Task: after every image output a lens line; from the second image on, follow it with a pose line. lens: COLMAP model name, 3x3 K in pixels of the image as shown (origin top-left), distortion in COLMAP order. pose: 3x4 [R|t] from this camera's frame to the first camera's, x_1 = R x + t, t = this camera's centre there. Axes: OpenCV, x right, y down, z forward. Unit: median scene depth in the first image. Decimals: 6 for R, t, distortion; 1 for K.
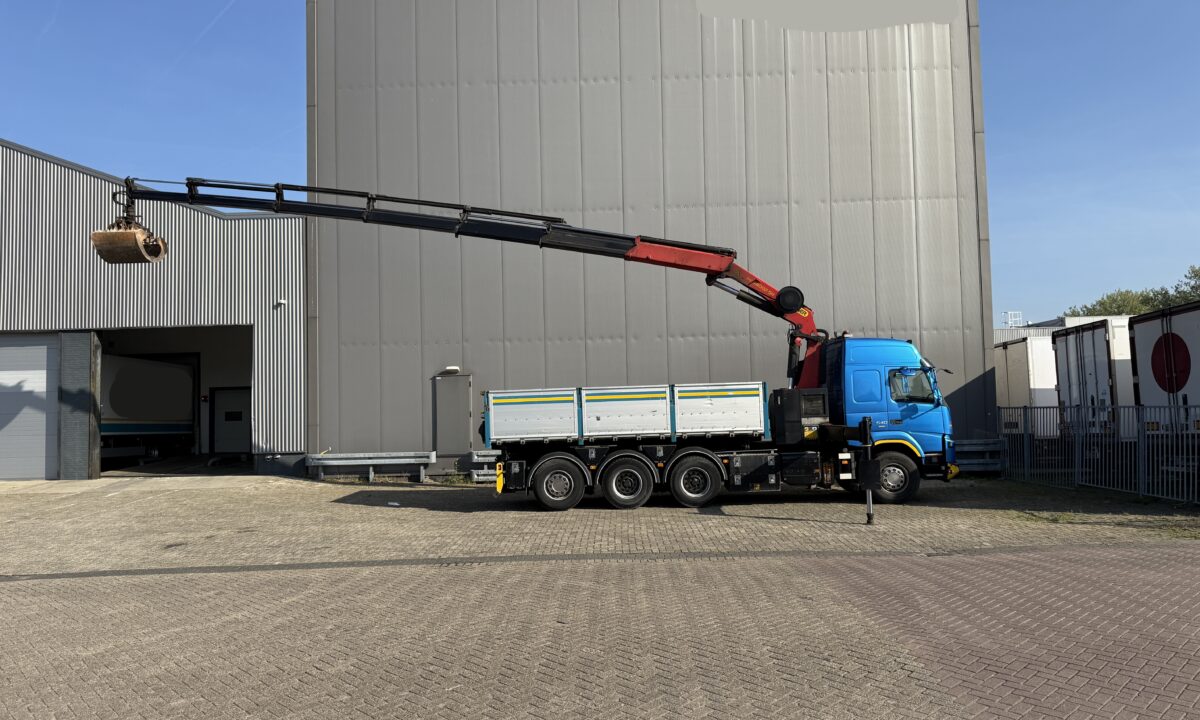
lens RADIAL K [[845.4, 0, 602.8], [0, 845.4, 369.4], [0, 0, 1]] dist [0.052349, -0.060997]
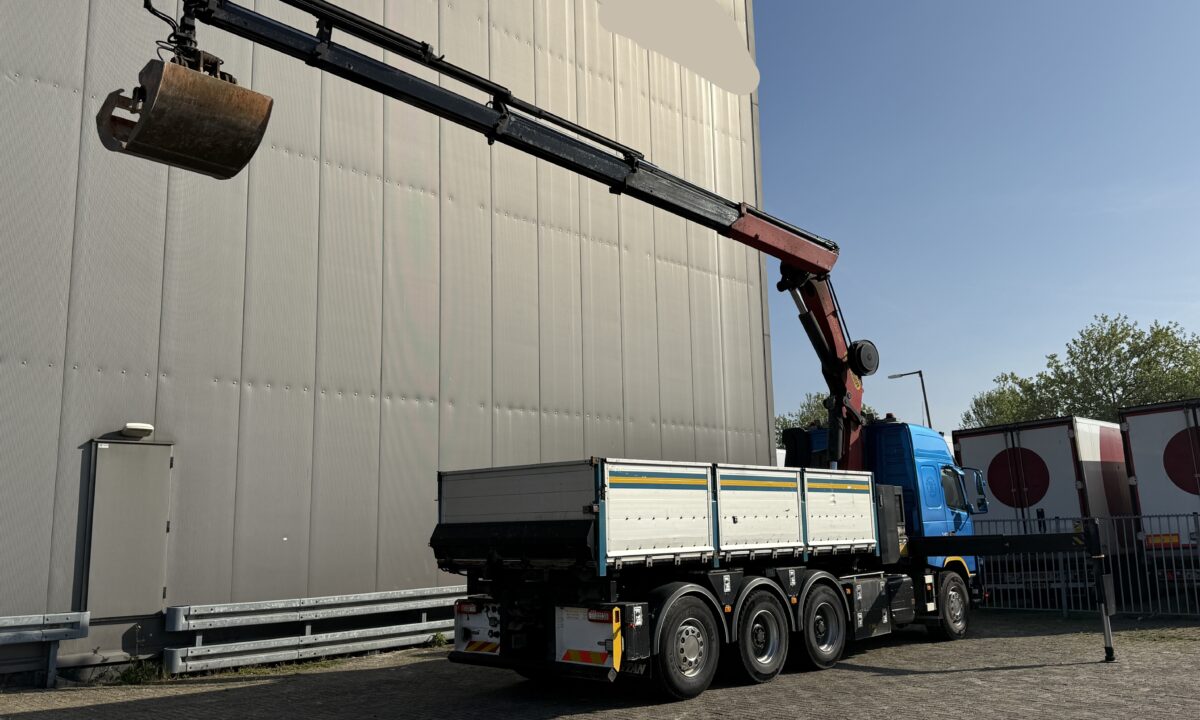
lens RADIAL K [[962.5, 0, 594.2], [0, 962.5, 376.7], [0, 0, 1]] dist [0.070803, -0.020057]
pose [[0.684339, 0.124622, 0.718436, -0.407789], [-0.028250, 0.989078, -0.144659, 0.043951], [-0.728617, 0.078700, 0.680385, 0.455778]]
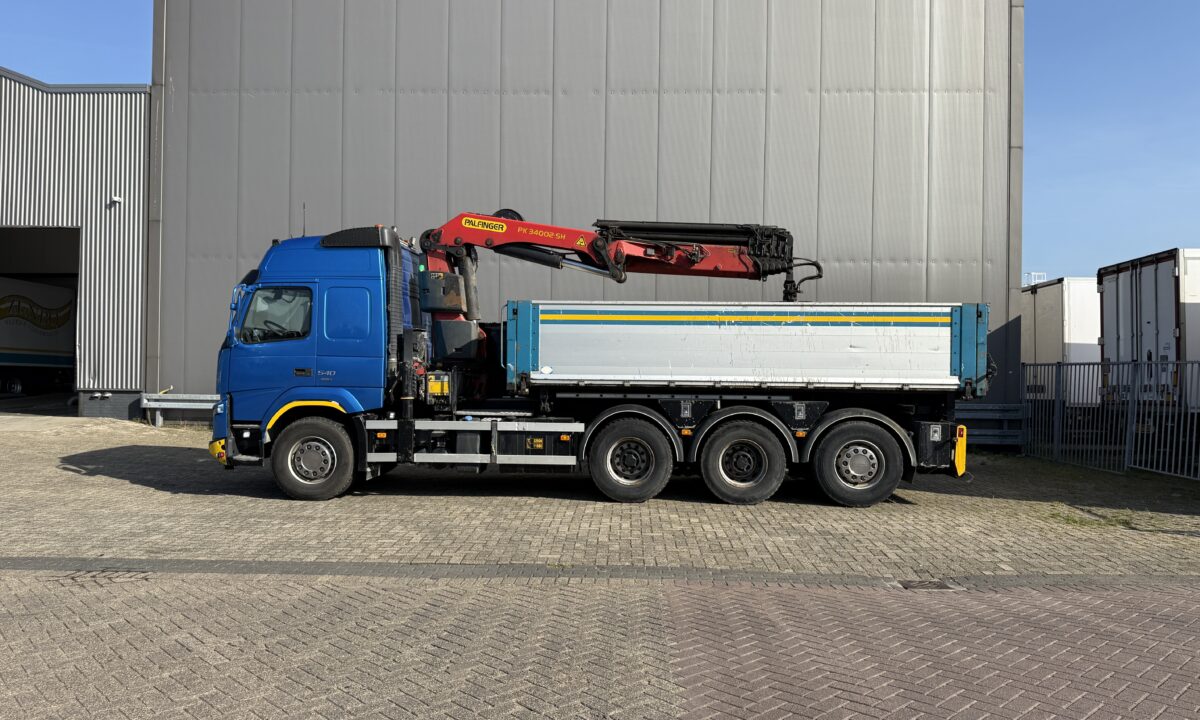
lens RADIAL K [[845.4, 0, 604.3], [0, 845.4, 363.9], [0, 0, 1]] dist [0.052349, -0.060997]
pose [[0.999331, 0.034323, -0.012640, 0.092419], [-0.033761, 0.998534, 0.042298, 0.024662], [0.014073, -0.041843, 0.999025, 0.218207]]
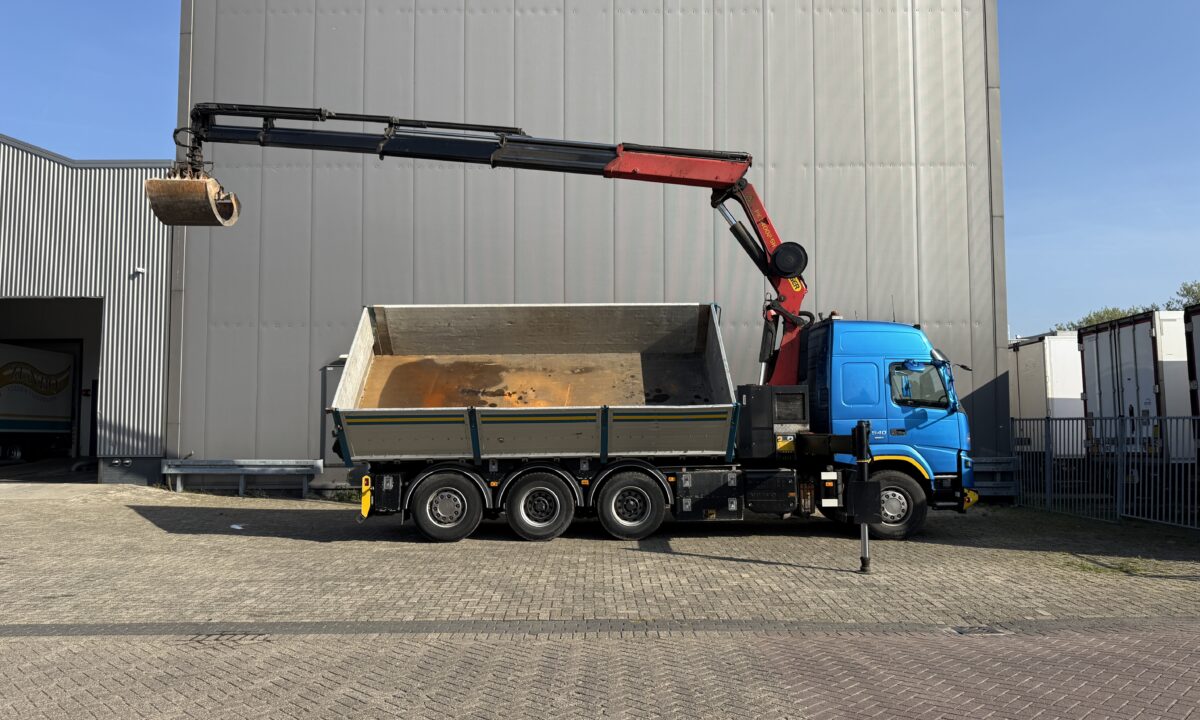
lens RADIAL K [[845.4, 0, 601.6], [0, 845.4, 369.8], [0, 0, 1]] dist [0.052349, -0.060997]
pose [[0.999497, 0.021946, 0.022876, 0.047292], [-0.021635, 0.999672, -0.013721, 0.017410], [-0.023169, 0.013219, 0.999644, 0.185454]]
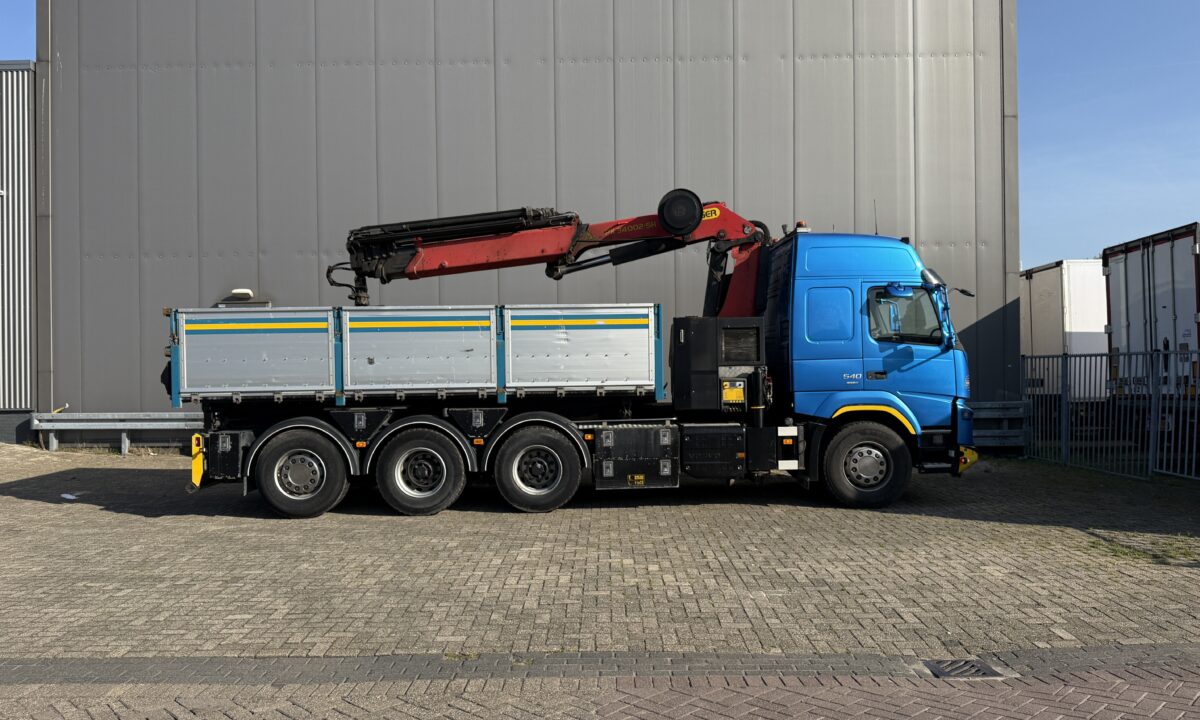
lens RADIAL K [[845.4, 0, 605.6], [0, 845.4, 367.5], [0, 0, 1]] dist [0.052349, -0.060997]
pose [[0.999802, 0.010648, 0.016827, 0.108791], [-0.011422, 0.998848, 0.046611, 0.025020], [-0.016311, -0.046794, 0.998771, 0.305184]]
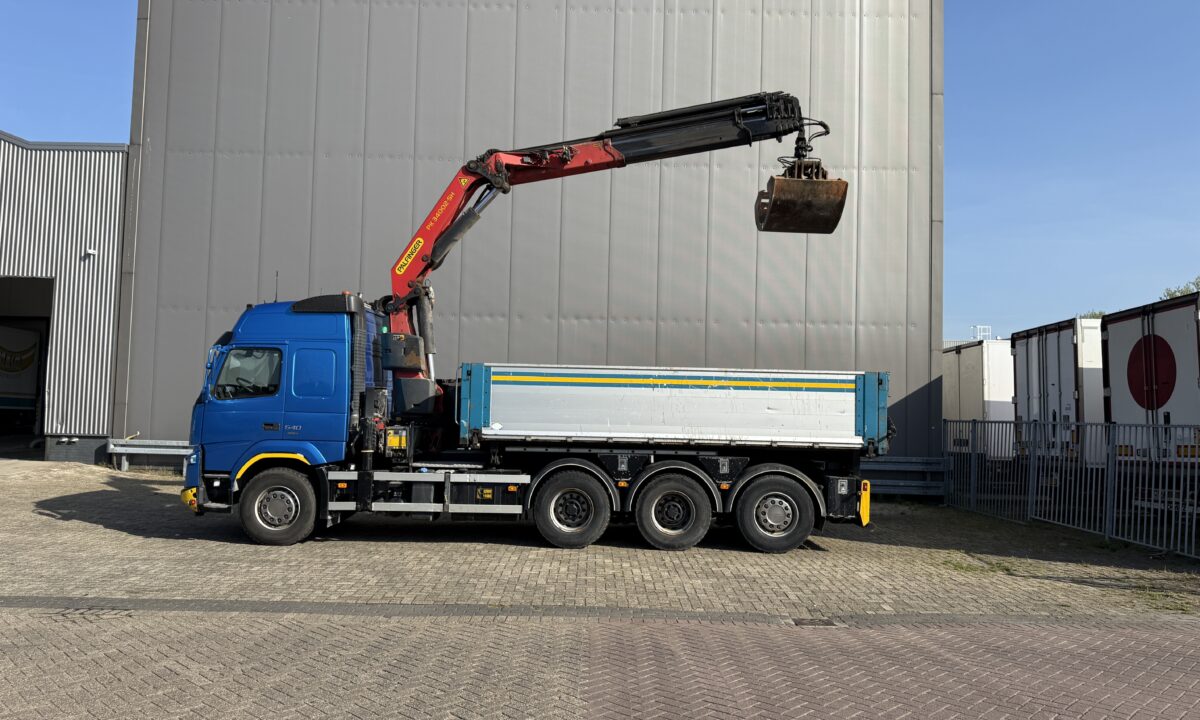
lens RADIAL K [[845.4, 0, 603.3], [0, 845.4, 367.7], [0, 0, 1]] dist [0.052349, -0.060997]
pose [[0.998535, 0.047488, 0.025931, 0.104260], [-0.047392, 0.998867, -0.004316, 0.012590], [-0.026106, 0.003081, 0.999654, 0.169235]]
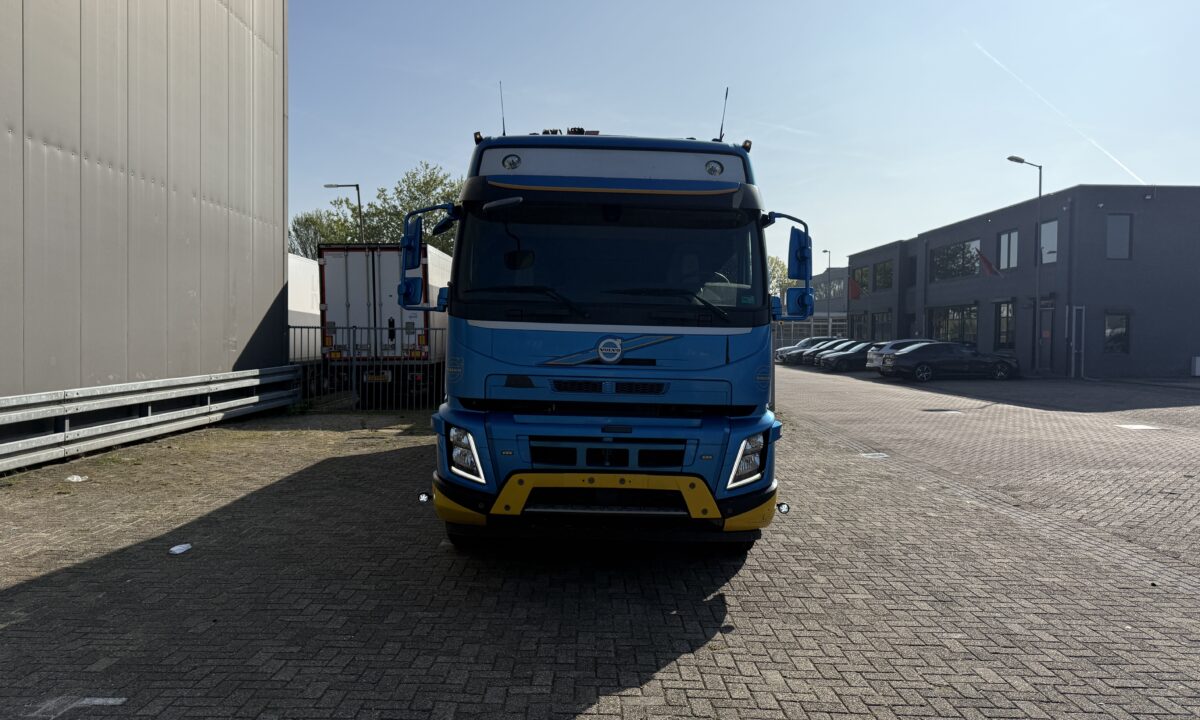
lens RADIAL K [[845.4, 0, 603.2], [0, 845.4, 361.0], [0, 0, 1]] dist [0.052349, -0.060997]
pose [[-0.042342, -0.006663, 0.999081, -0.372788], [-0.063140, 0.997997, 0.003980, 0.056001], [-0.997106, -0.062914, -0.042677, 0.739200]]
